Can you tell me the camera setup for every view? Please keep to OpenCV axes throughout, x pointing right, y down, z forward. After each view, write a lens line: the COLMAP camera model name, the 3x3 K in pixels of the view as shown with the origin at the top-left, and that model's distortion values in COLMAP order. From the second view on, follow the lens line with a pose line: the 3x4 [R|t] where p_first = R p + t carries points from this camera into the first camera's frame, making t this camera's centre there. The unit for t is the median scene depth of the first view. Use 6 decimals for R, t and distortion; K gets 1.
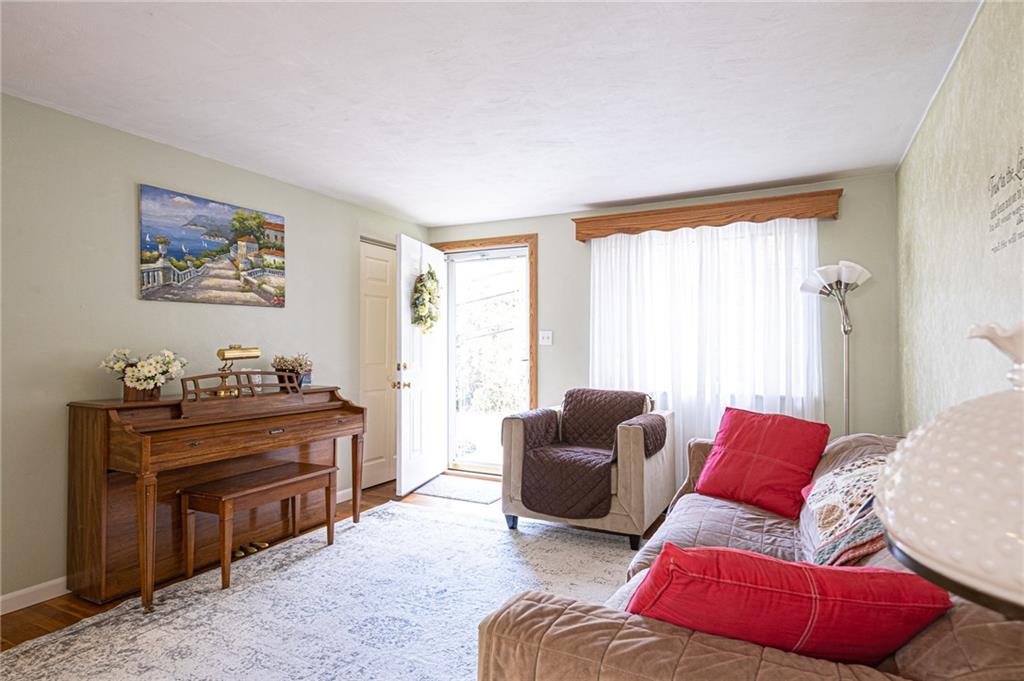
lens RADIAL K [[562.1, 0, 512.0], [0, 562.1, 340.5], [0, 0, 1]] dist [0.000495, -0.000597]
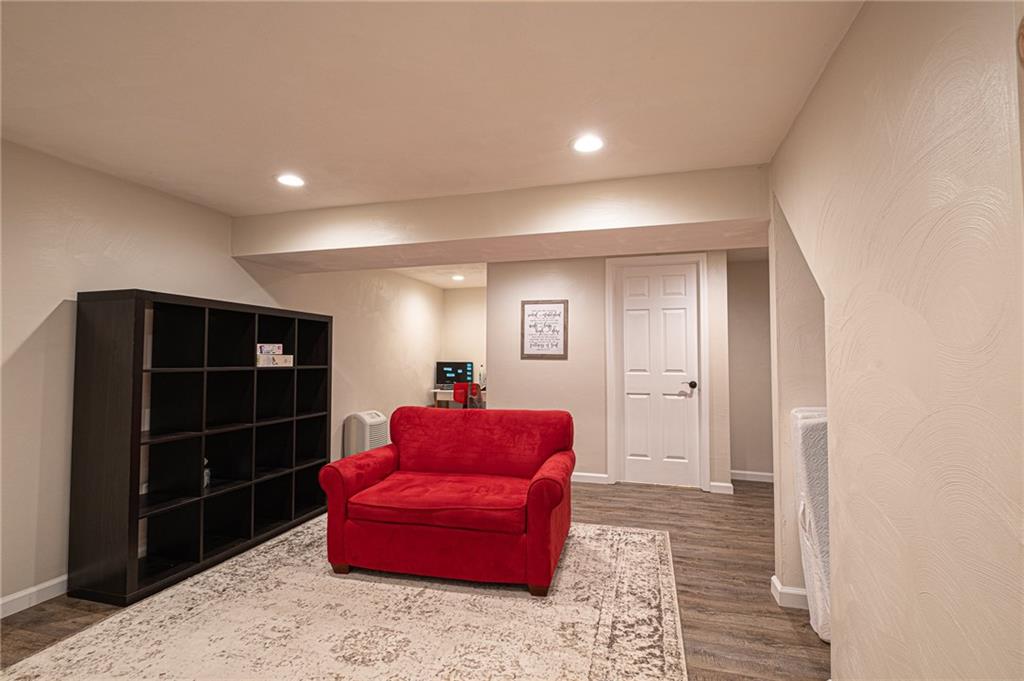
lens RADIAL K [[438.6, 0, 512.0], [0, 438.6, 340.5], [0, 0, 1]] dist [-0.000162, -0.000015]
pose [[-0.989122, -0.008999, -0.146823, -0.336417], [-0.002056, 0.998875, -0.047377, 0.027699], [0.147085, -0.046560, -0.988027, 1.739426]]
